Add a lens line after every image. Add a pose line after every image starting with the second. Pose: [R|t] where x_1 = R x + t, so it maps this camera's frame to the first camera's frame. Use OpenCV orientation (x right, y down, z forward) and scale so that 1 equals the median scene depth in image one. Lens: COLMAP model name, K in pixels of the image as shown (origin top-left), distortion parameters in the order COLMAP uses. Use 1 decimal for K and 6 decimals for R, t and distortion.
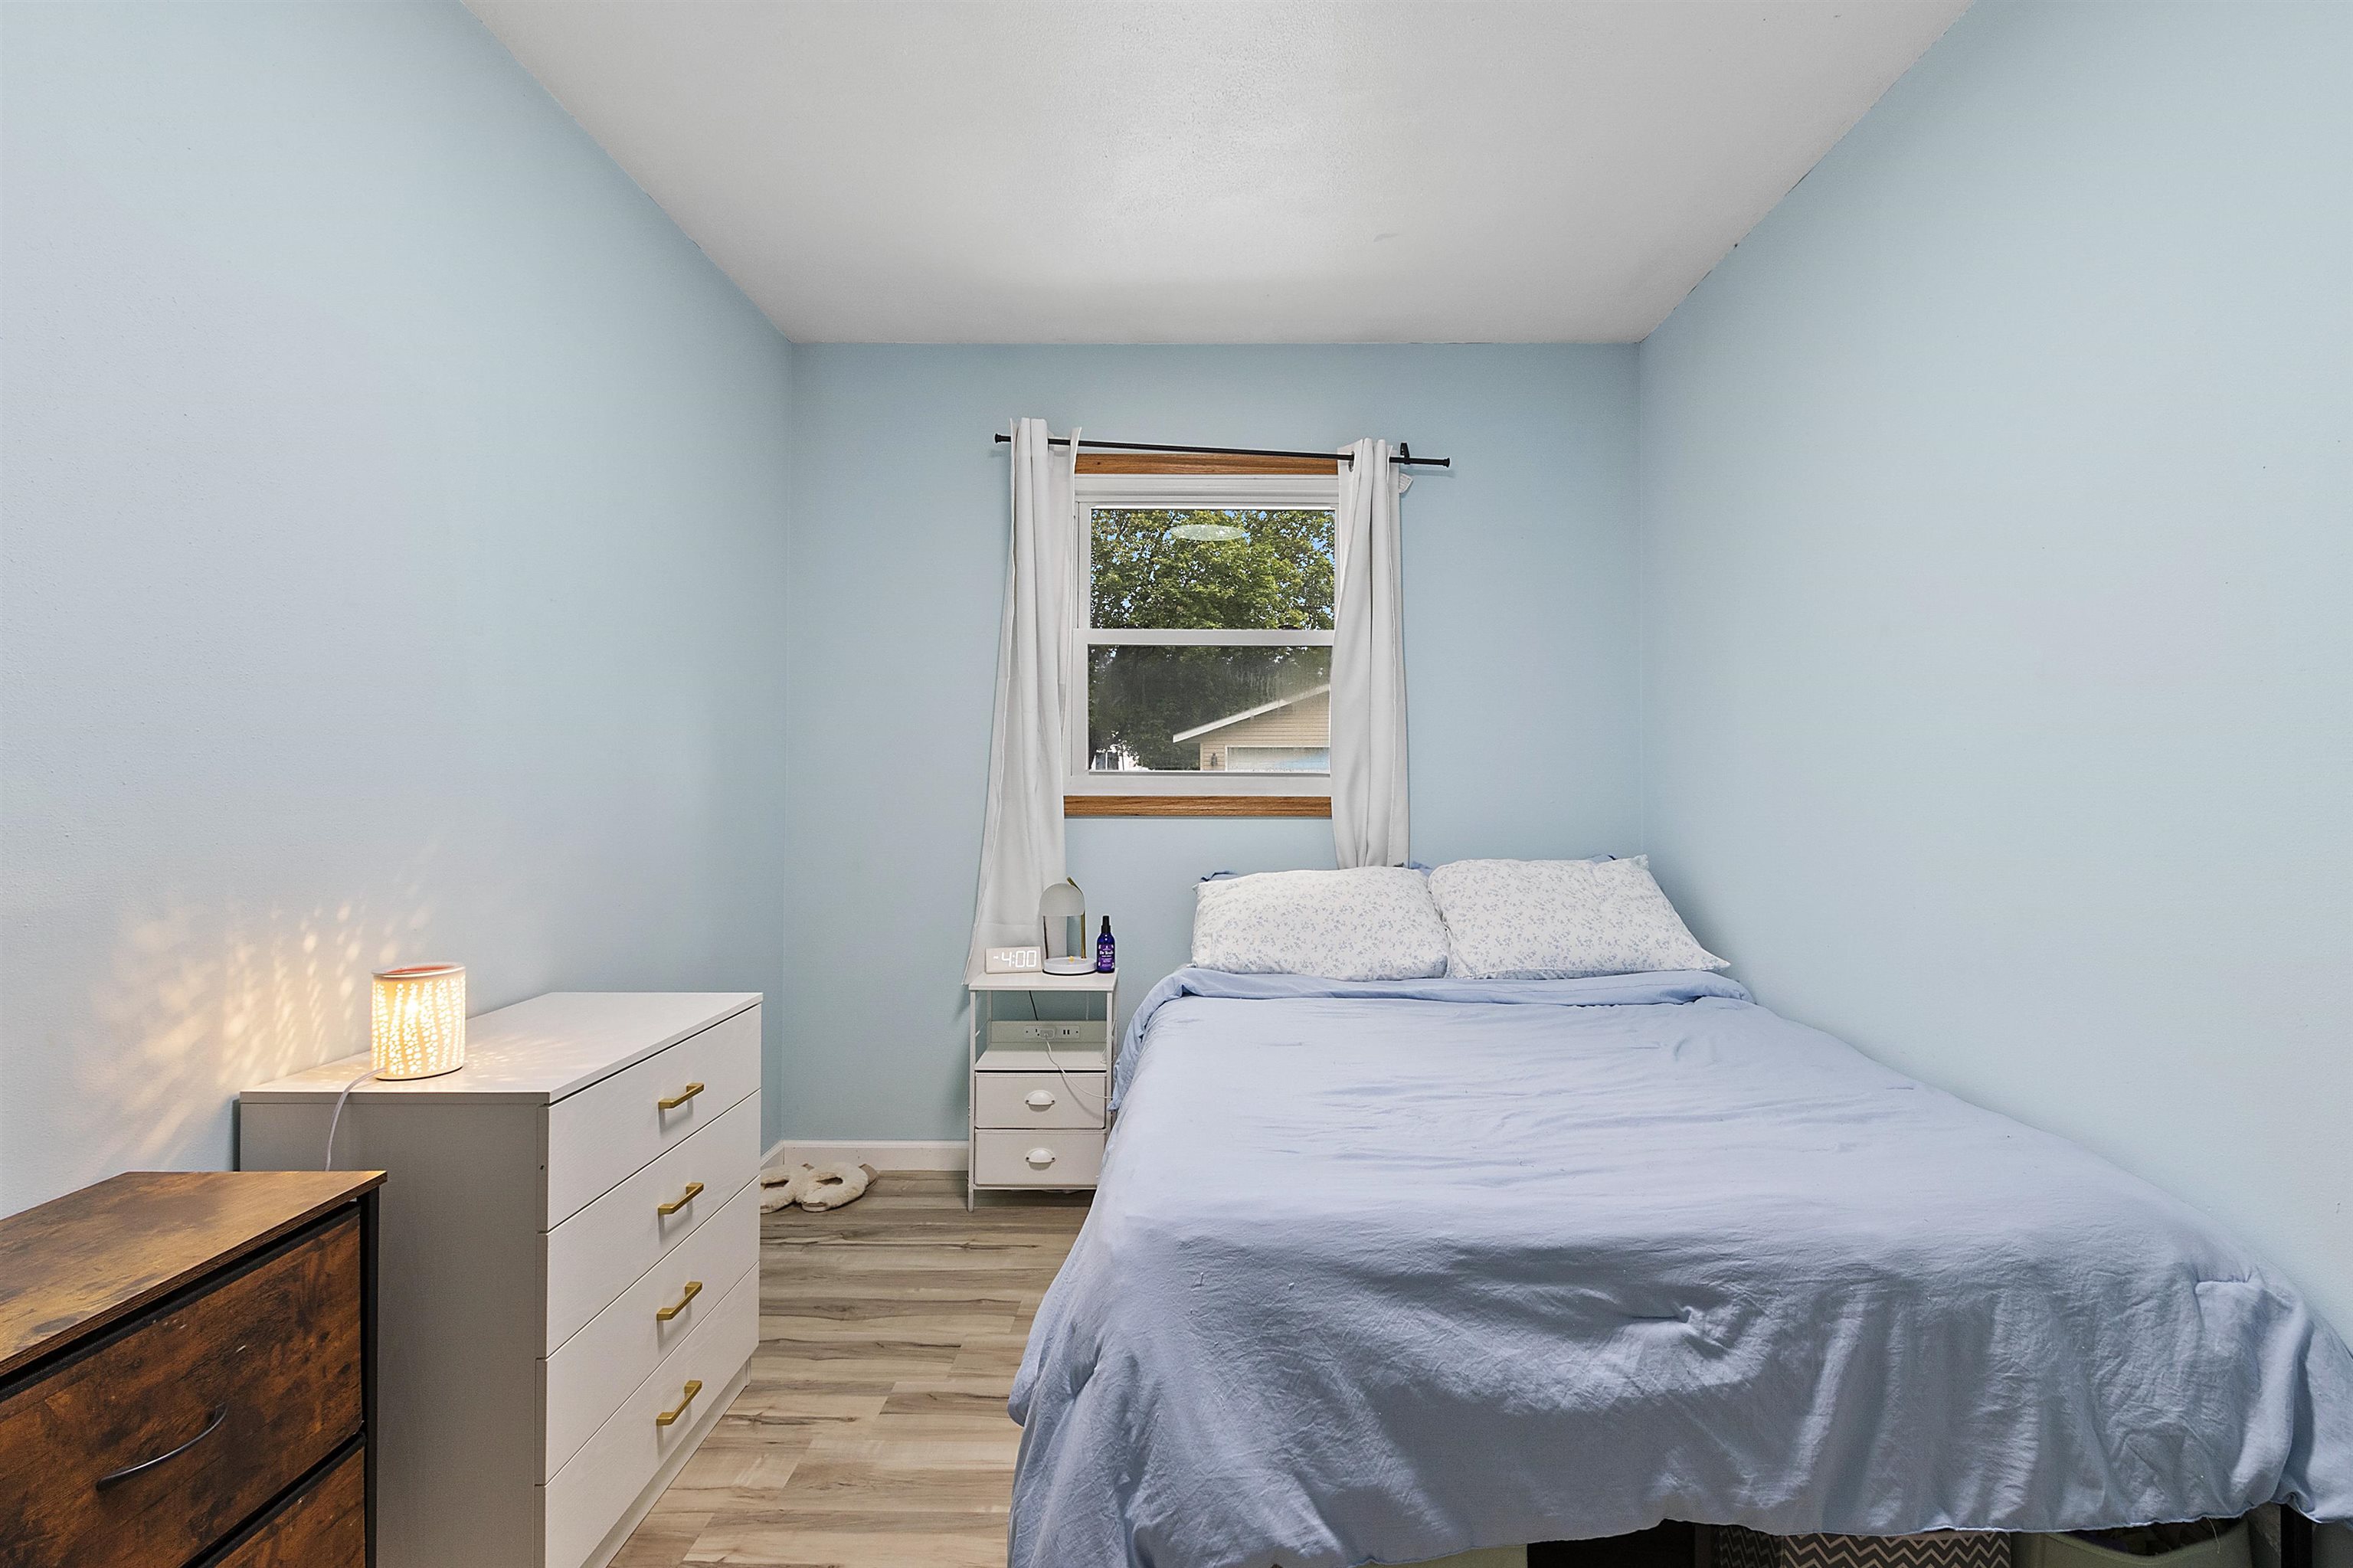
lens RADIAL K [[1092.3, 0, 1179.6], [0, 1092.3, 773.4], [0, 0, 1]] dist [0.001161, -0.000349]
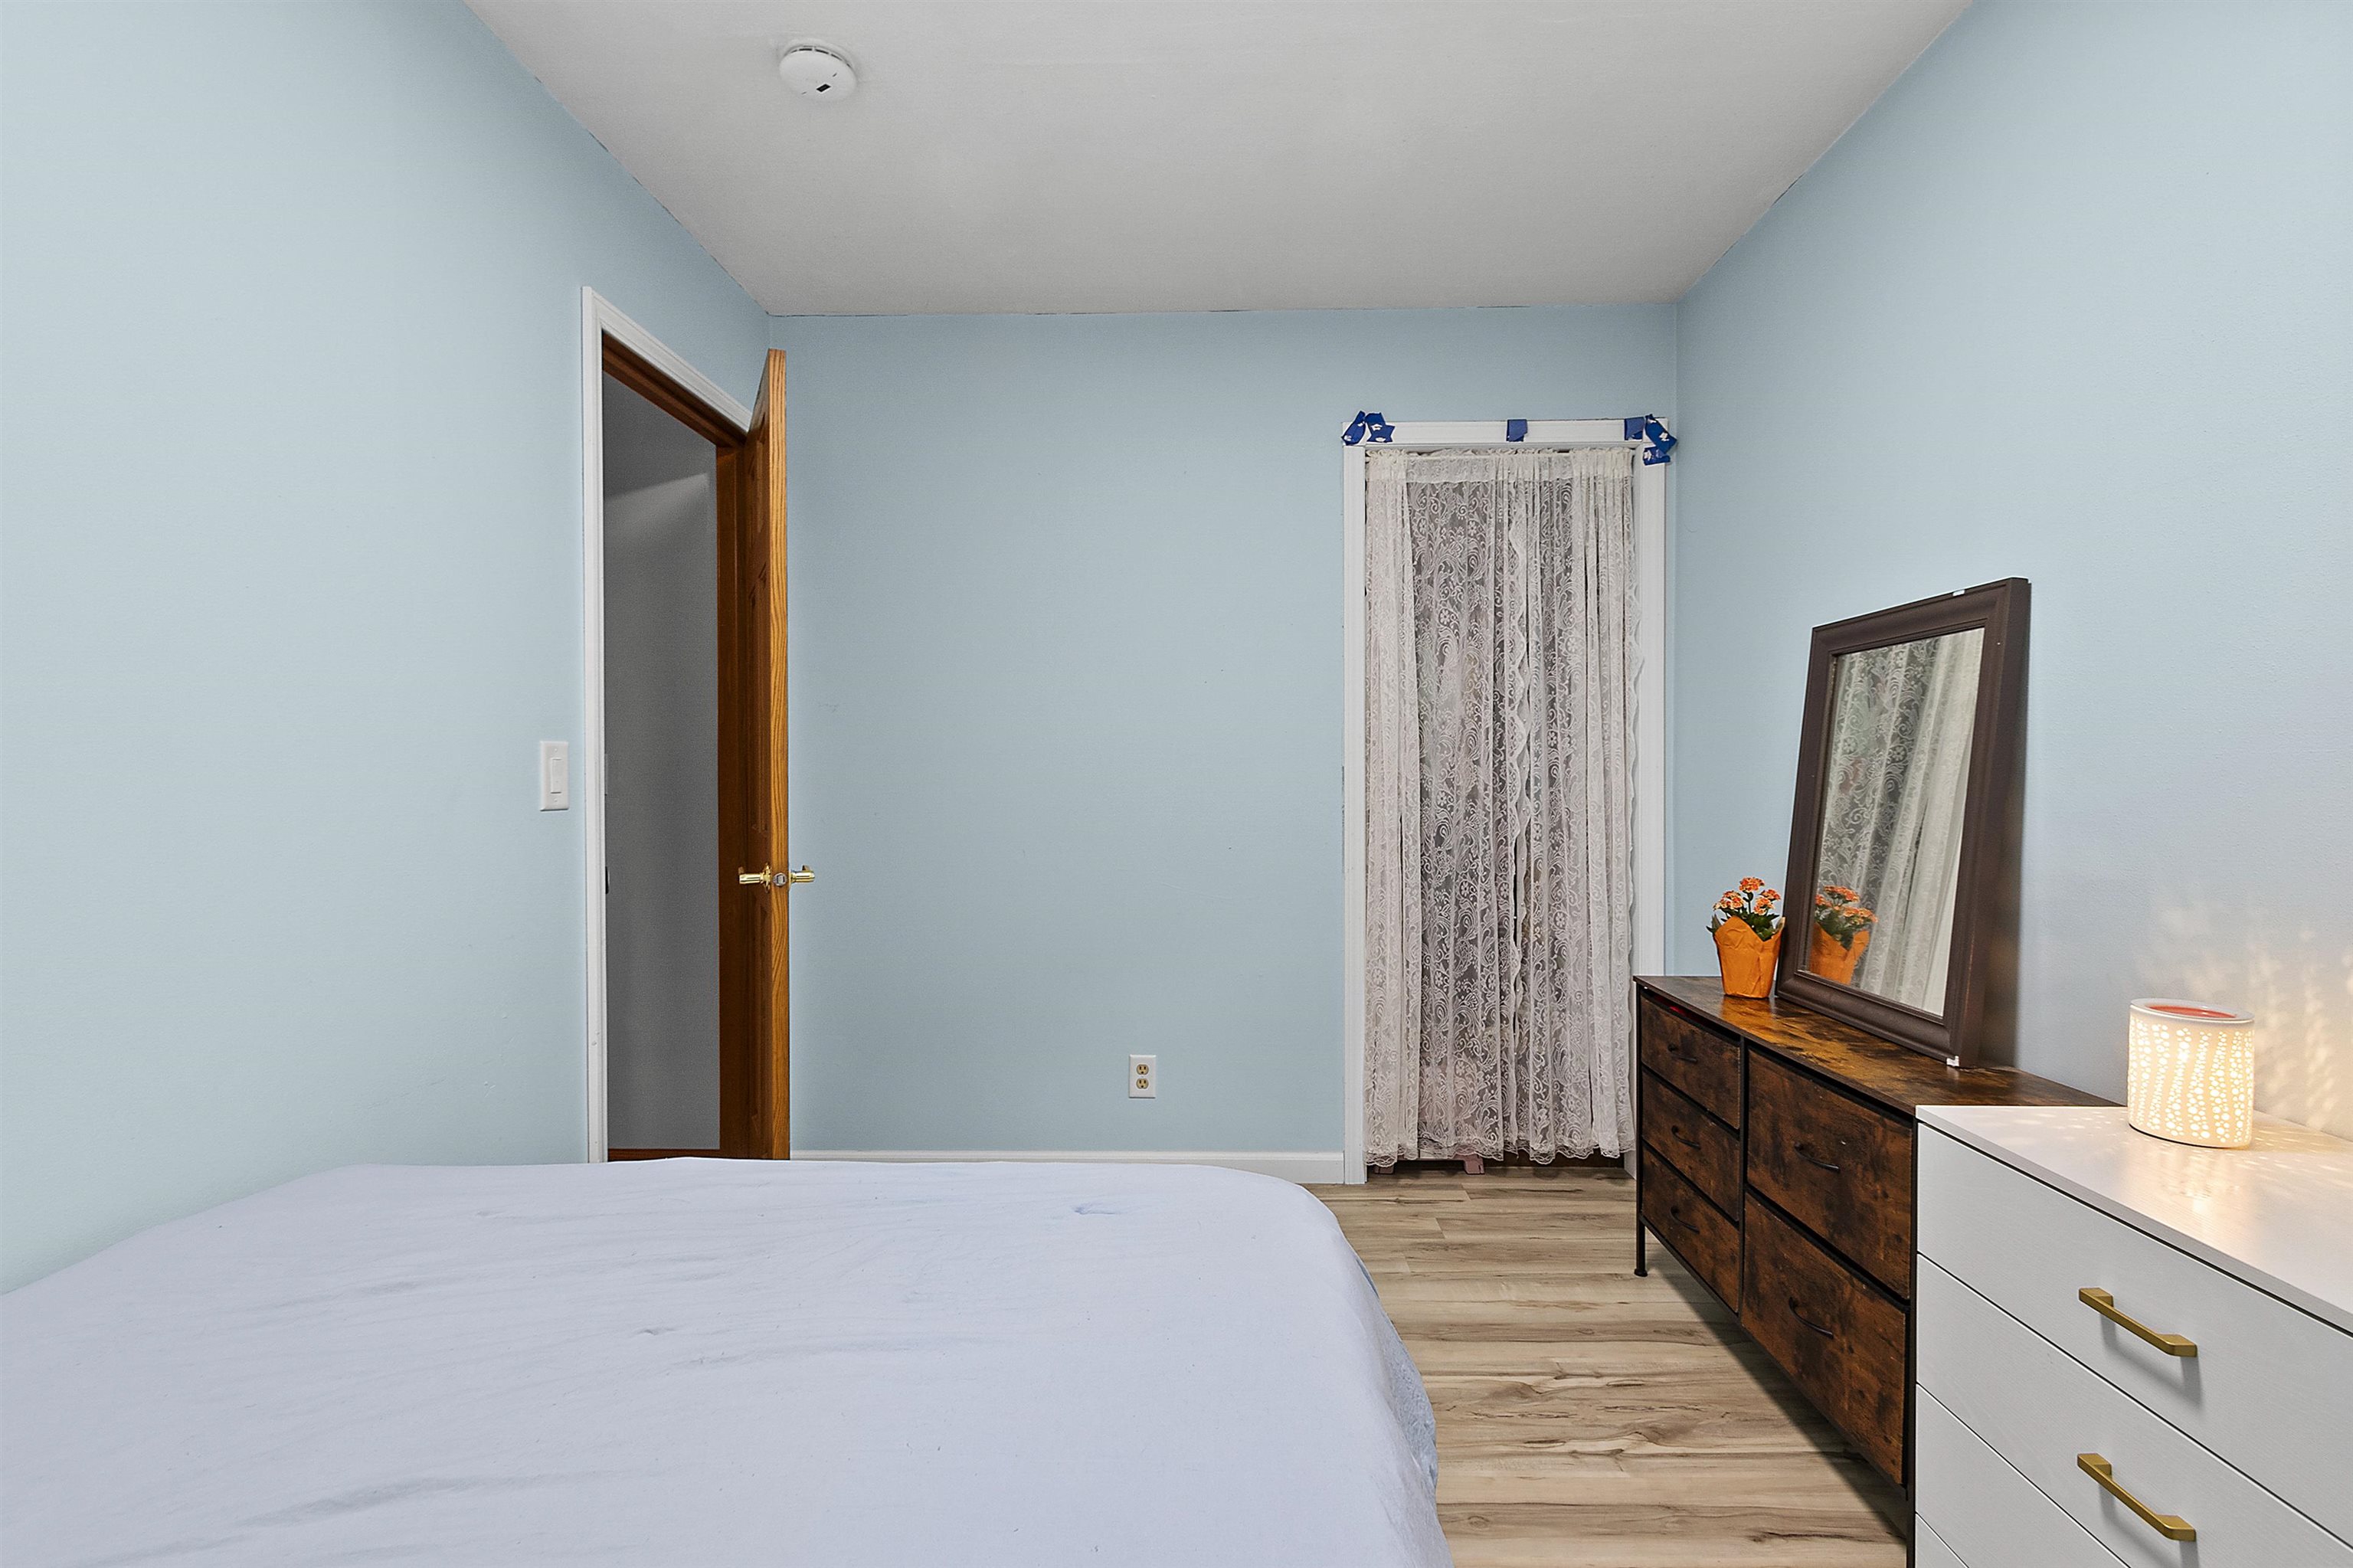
lens RADIAL K [[1092.3, 0, 1179.7], [0, 1092.3, 792.5], [0, 0, 1]] dist [0.001161, -0.000349]
pose [[-0.999965, -0.000889, 0.008317, 0.073235], [-0.000848, 0.999987, 0.004978, 0.015141], [-0.008321, 0.004971, -0.999953, 2.331634]]
